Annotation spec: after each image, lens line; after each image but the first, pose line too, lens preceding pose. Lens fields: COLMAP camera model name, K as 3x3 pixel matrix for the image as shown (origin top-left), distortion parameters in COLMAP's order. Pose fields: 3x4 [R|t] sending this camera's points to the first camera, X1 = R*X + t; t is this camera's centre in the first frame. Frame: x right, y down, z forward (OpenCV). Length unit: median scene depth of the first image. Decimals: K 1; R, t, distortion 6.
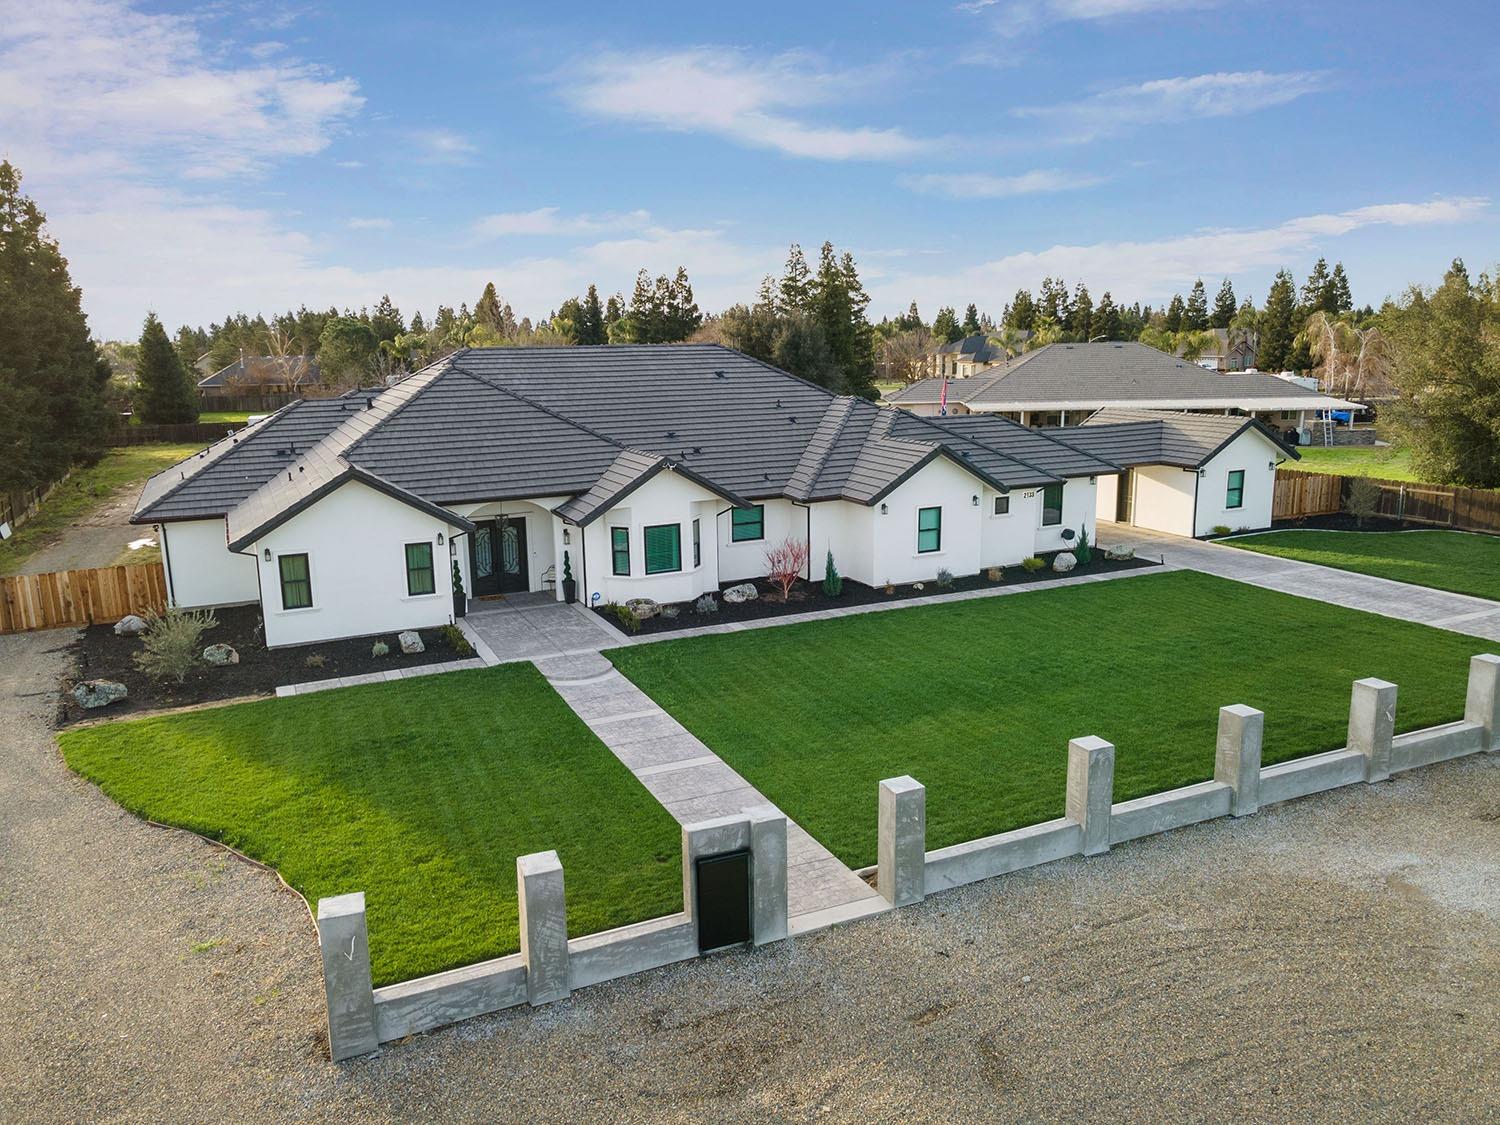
lens RADIAL K [[1093.0, 0, 750.0], [0, 1093.0, 562.5], [0, 0, 1]] dist [0.048743, 0.010632]
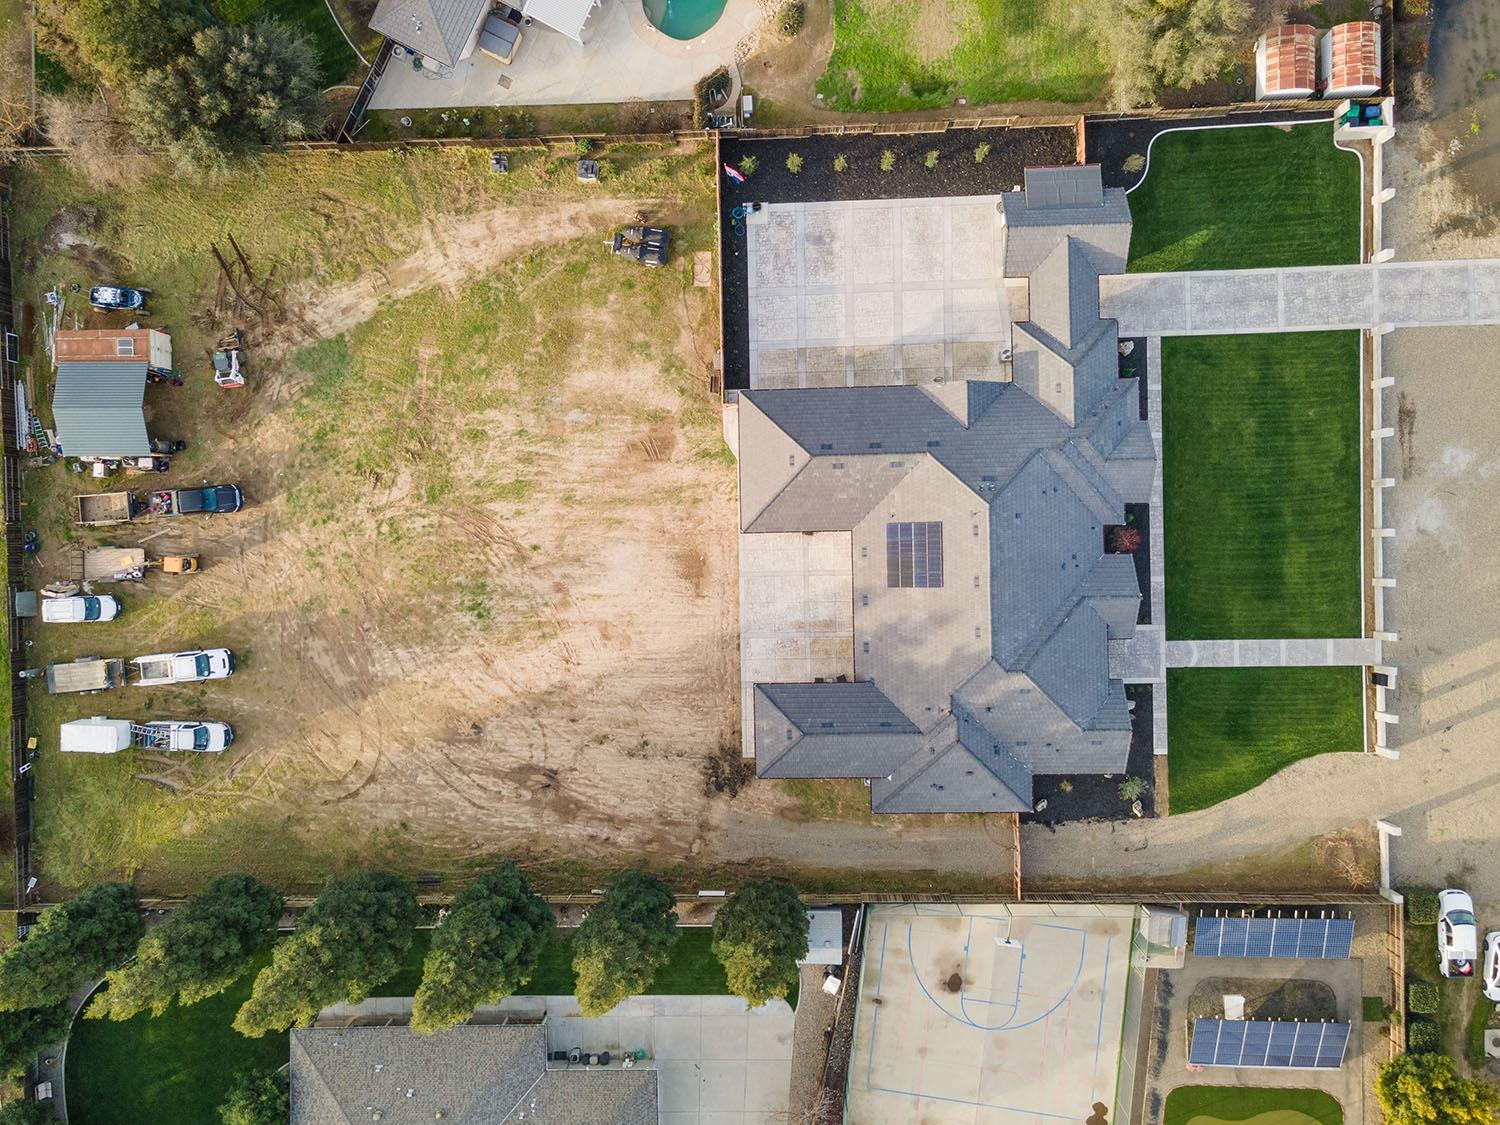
lens RADIAL K [[1074.6, 0, 750.0], [0, 1074.6, 562.5], [0, 0, 1]] dist [0.031384, 0.028767]
pose [[0.404152, -0.914556, -0.015768, -0.325790], [0.223009, 0.081803, 0.971378, -2.620347], [-0.887090, -0.396101, 0.237015, 1.336778]]
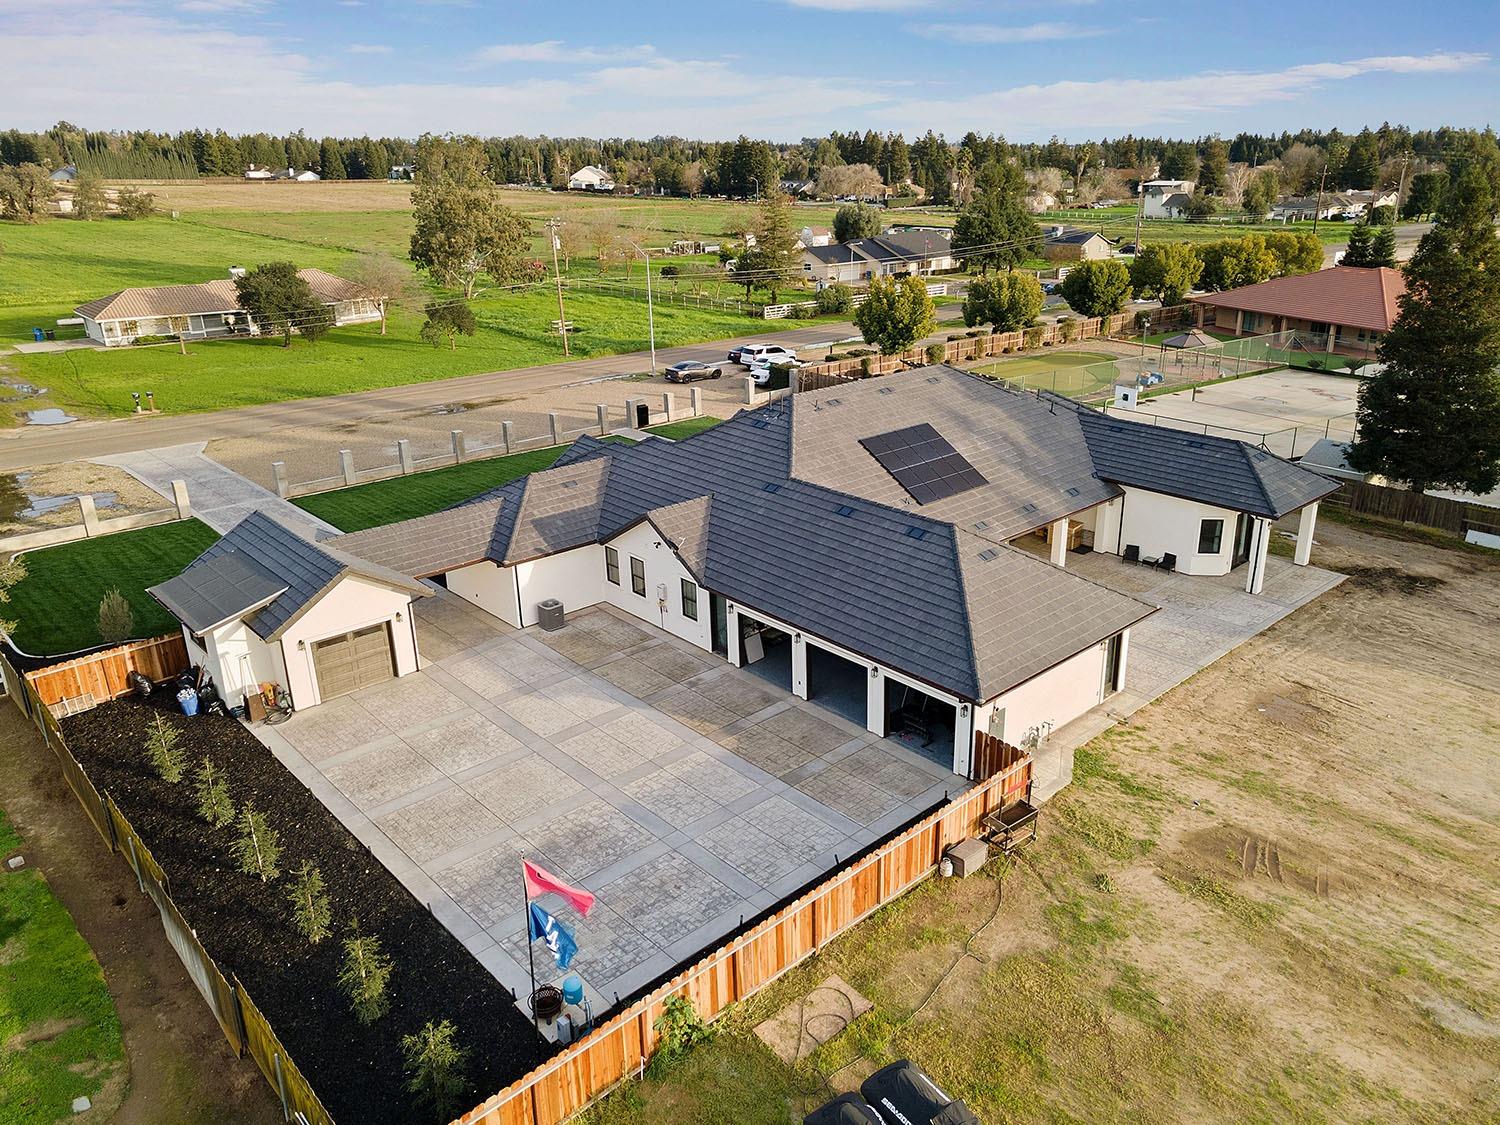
lens RADIAL K [[1085.1, 0, 779.4], [0, 1085.1, 556.0], [0, 0, 1]] dist [0.042005, 0.007268]
pose [[-0.948053, 0.128498, -0.291004, 0.434382], [-0.047803, 0.846850, 0.529679, -0.896609], [0.314499, 0.516074, -0.796717, 2.767439]]
